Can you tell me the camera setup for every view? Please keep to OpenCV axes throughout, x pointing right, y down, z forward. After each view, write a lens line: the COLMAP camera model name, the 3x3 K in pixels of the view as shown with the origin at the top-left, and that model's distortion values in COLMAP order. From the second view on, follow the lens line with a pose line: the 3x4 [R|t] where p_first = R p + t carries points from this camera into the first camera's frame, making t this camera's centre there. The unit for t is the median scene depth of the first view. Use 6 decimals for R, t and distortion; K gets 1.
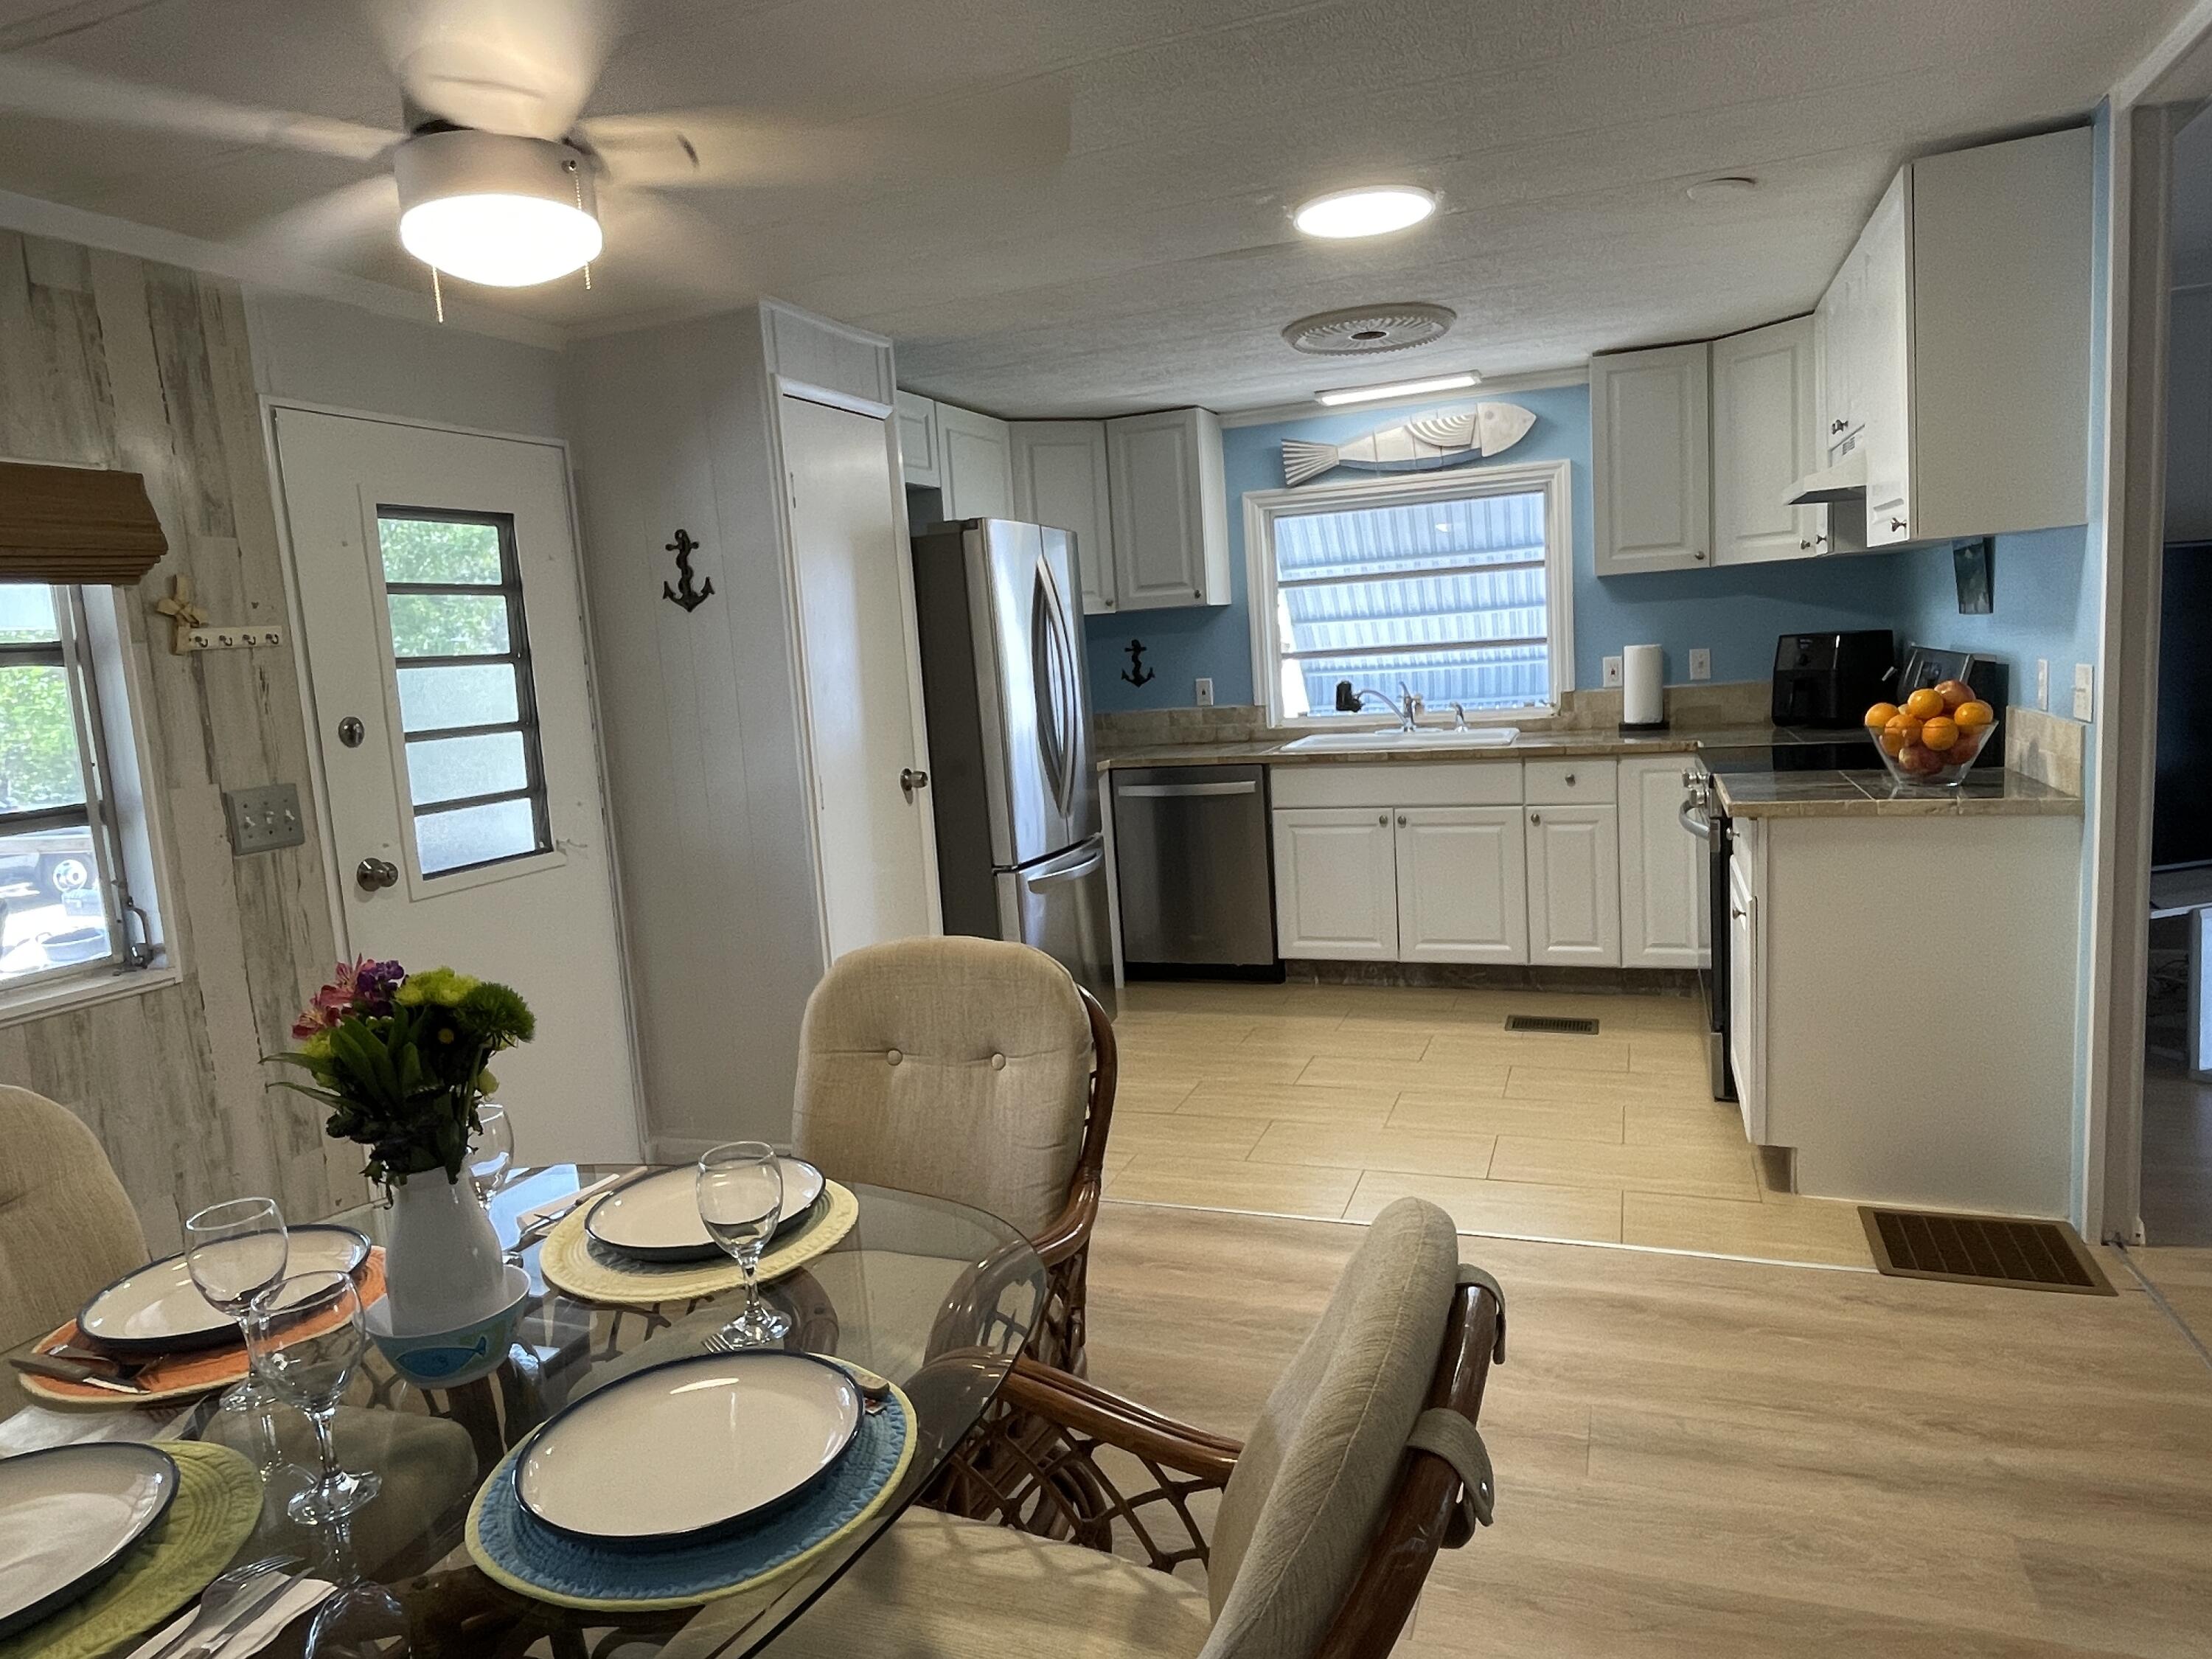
lens RADIAL K [[1416.3, 0, 1105.6], [0, 1416.3, 836.0], [0, 0, 1]] dist [0.000274, -0.006686]
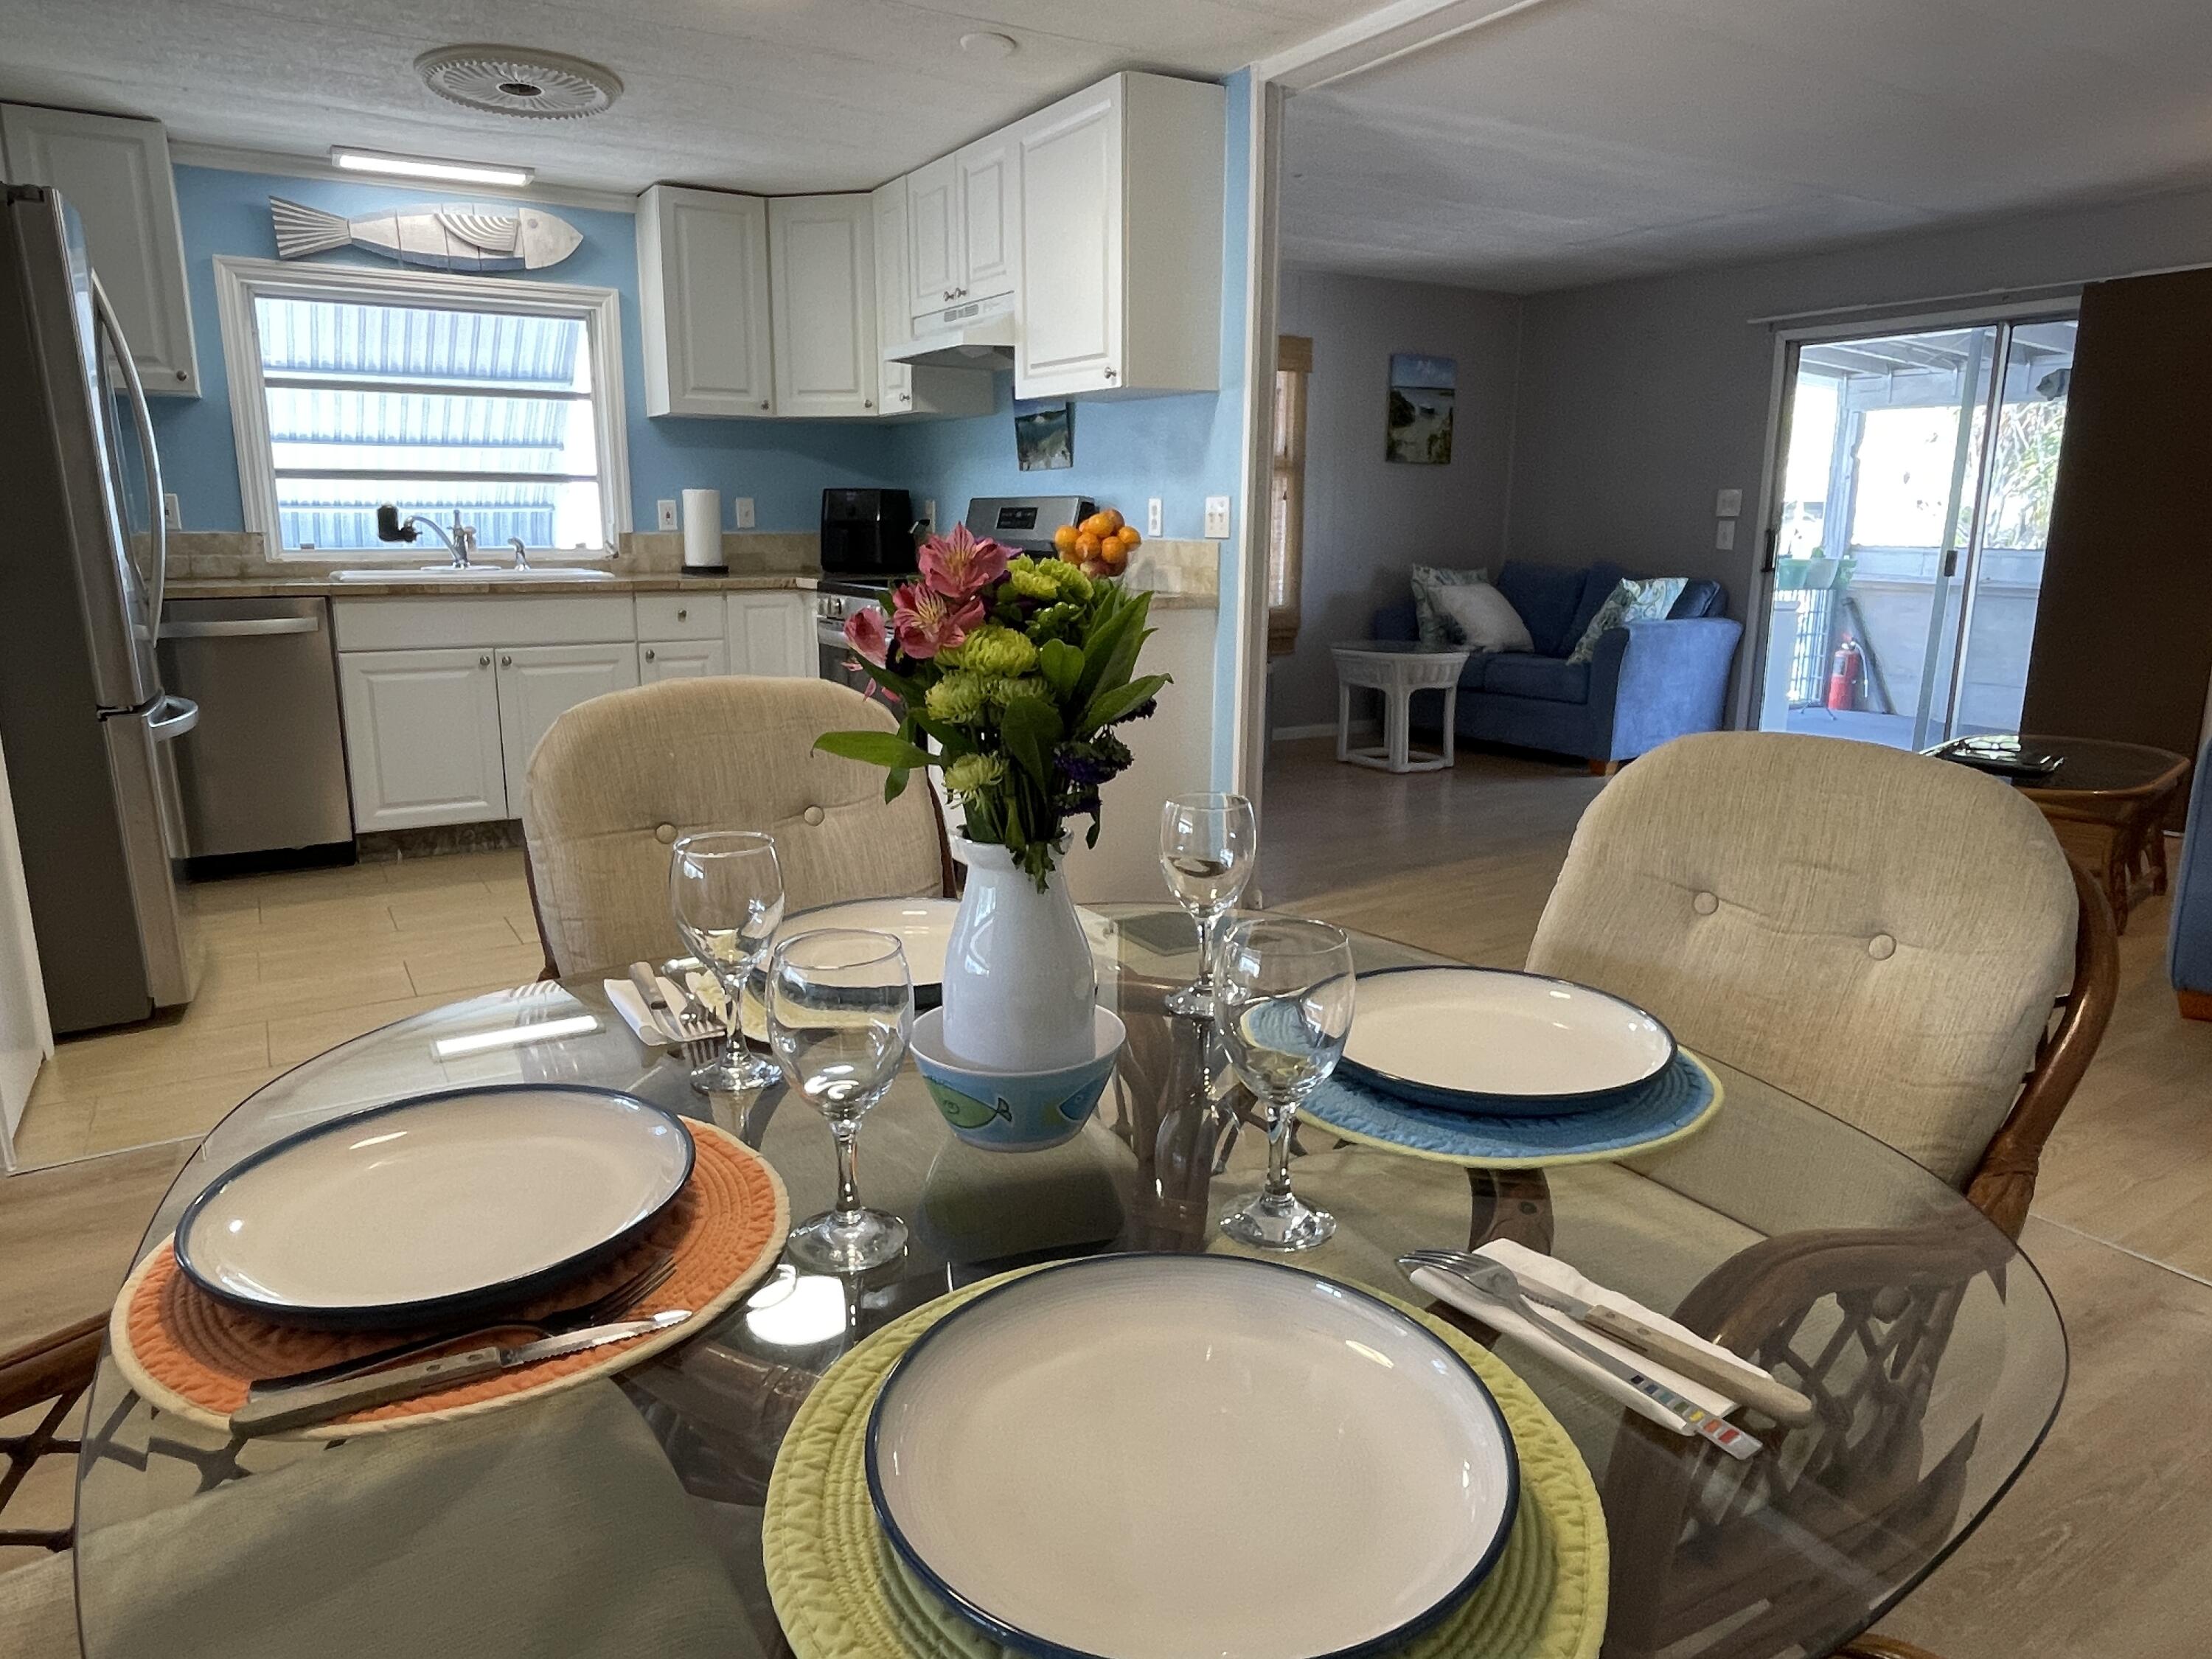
lens RADIAL K [[1416.3, 0, 1104.8], [0, 1416.3, 831.3], [0, 0, 1]] dist [0.000274, -0.006686]
pose [[0.610859, -0.102732, 0.785046, -0.275638], [0.062805, 0.994709, 0.081300, 0.047078], [-0.789244, -0.000358, 0.614079, 0.141808]]
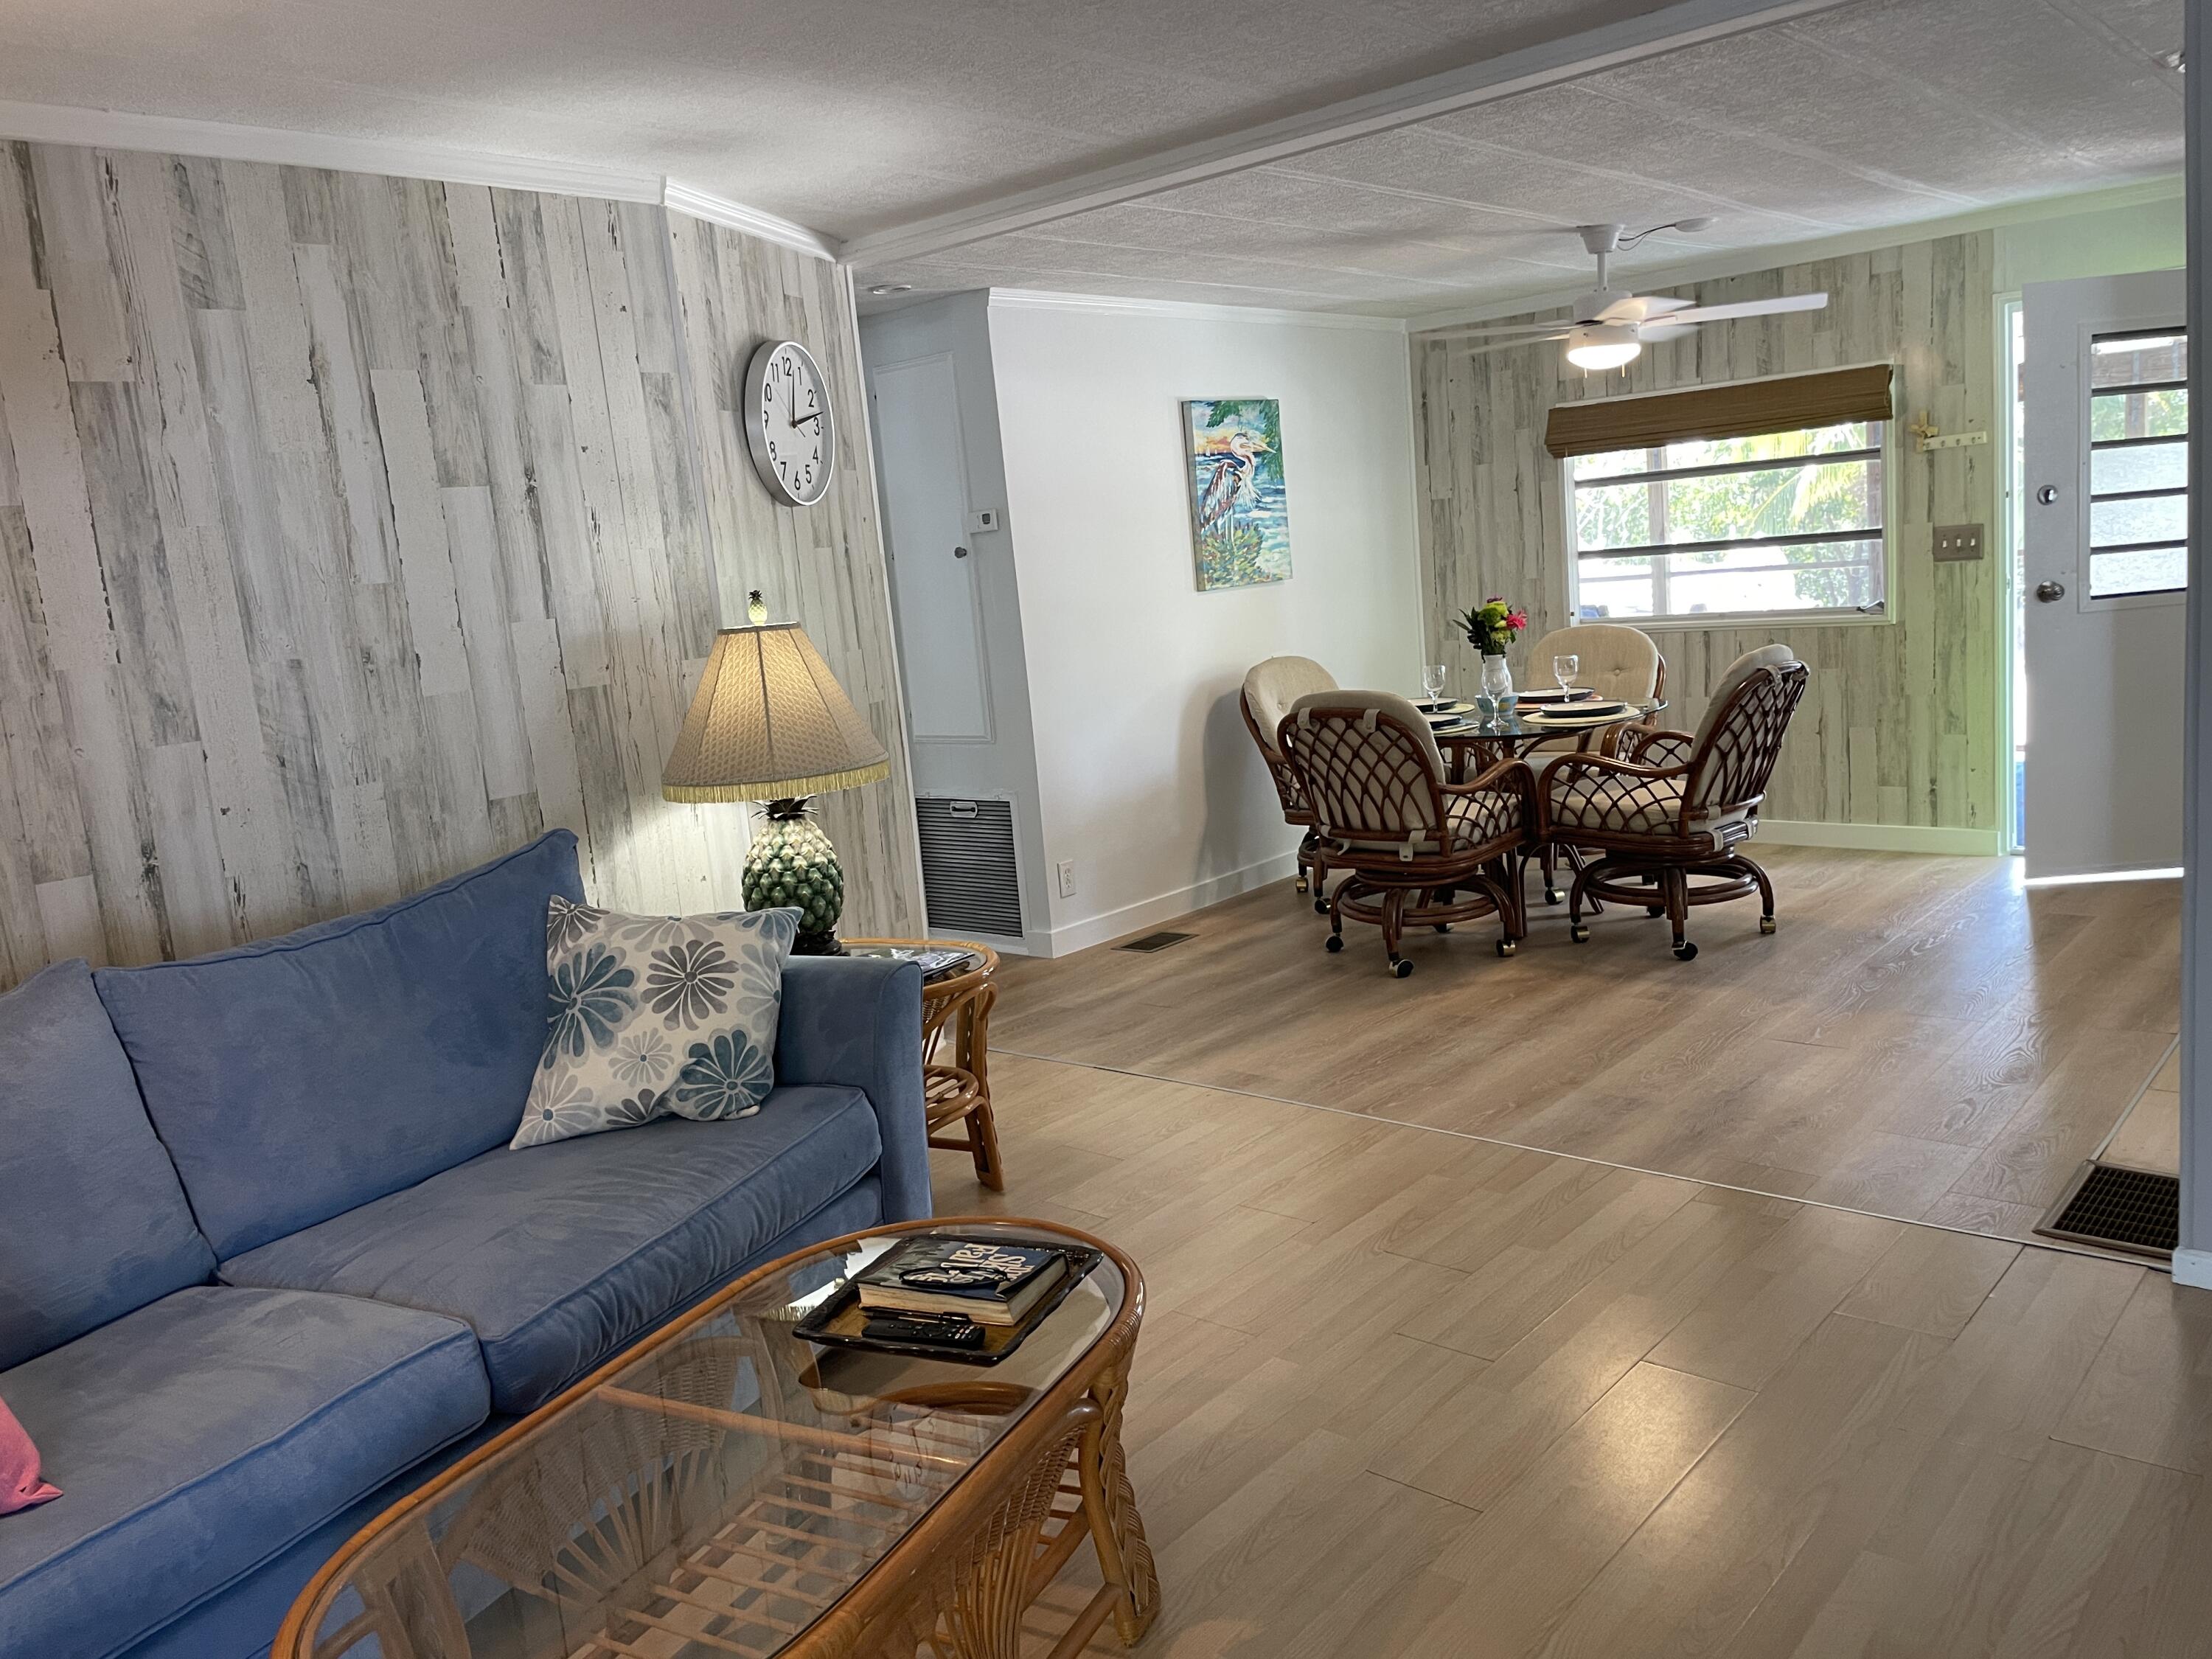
lens RADIAL K [[1664.3, 0, 1103.8], [0, 1664.3, 830.6], [0, 0, 1]] dist [-0.008943, -0.007378]
pose [[0.434657, 0.178348, -0.882760, 0.241942], [-0.067290, 0.983887, 0.165647, 0.020108], [0.898079, -0.012599, 0.439654, -0.254043]]
